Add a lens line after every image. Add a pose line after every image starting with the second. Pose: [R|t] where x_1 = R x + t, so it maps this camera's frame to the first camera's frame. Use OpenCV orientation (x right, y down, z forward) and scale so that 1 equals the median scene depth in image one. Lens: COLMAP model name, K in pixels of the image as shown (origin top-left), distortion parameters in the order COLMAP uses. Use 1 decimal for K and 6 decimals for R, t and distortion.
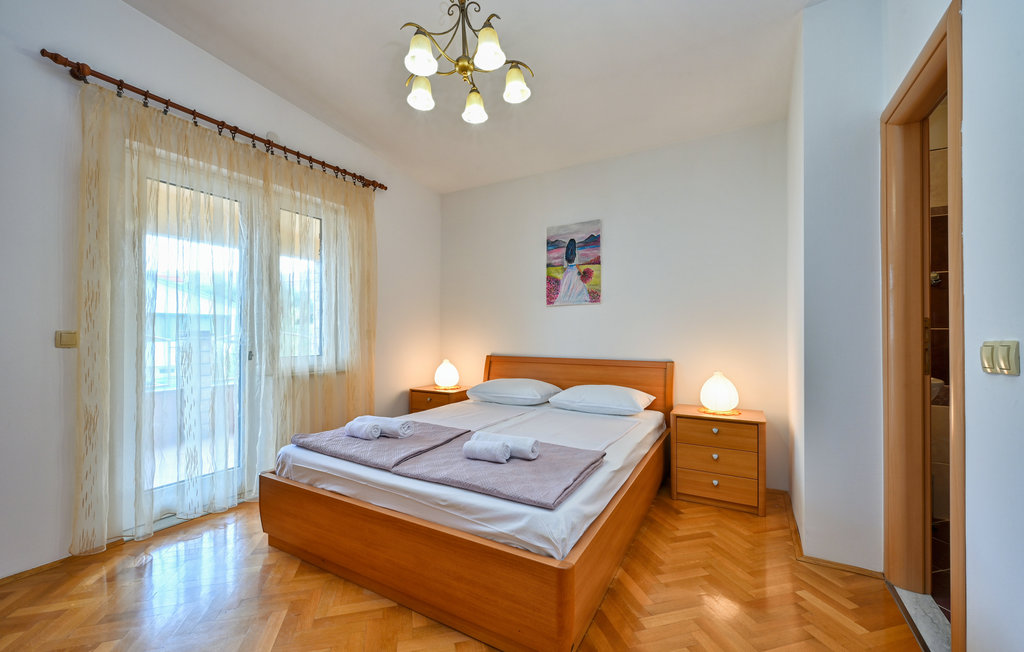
lens RADIAL K [[412.3, 0, 514.4], [0, 412.3, 329.6], [0, 0, 1]] dist [-0.000630, 0.000152]
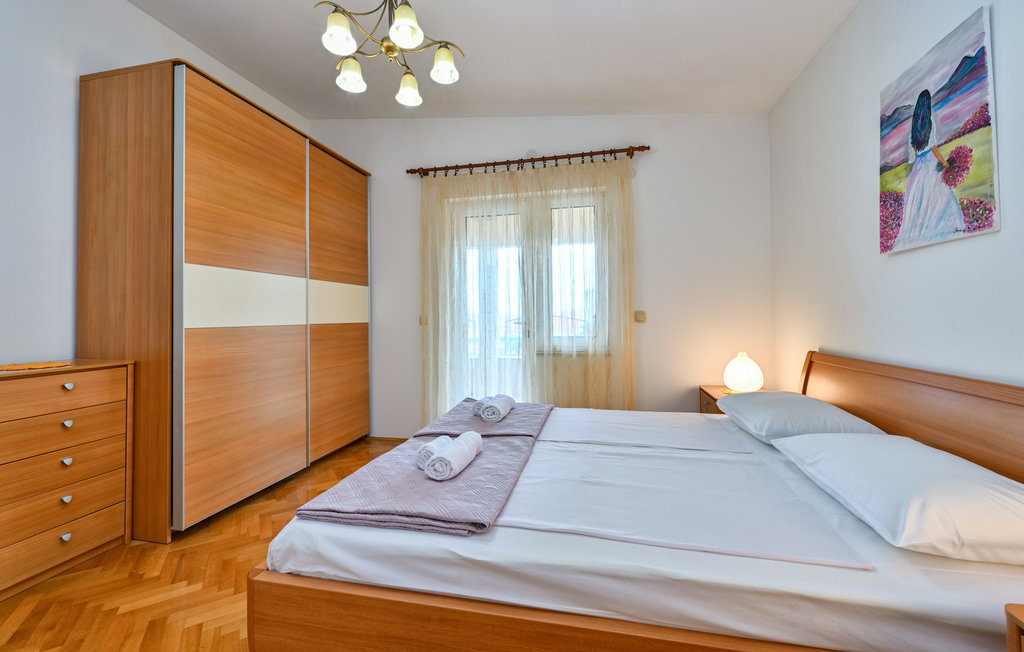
lens RADIAL K [[412.3, 0, 508.7], [0, 412.3, 306.8], [0, 0, 1]] dist [-0.000630, 0.000152]
pose [[0.277662, -0.026206, -0.960321, 0.427193], [0.015191, 0.999623, -0.022886, 0.006079], [0.960559, -0.008234, 0.277956, 0.471411]]
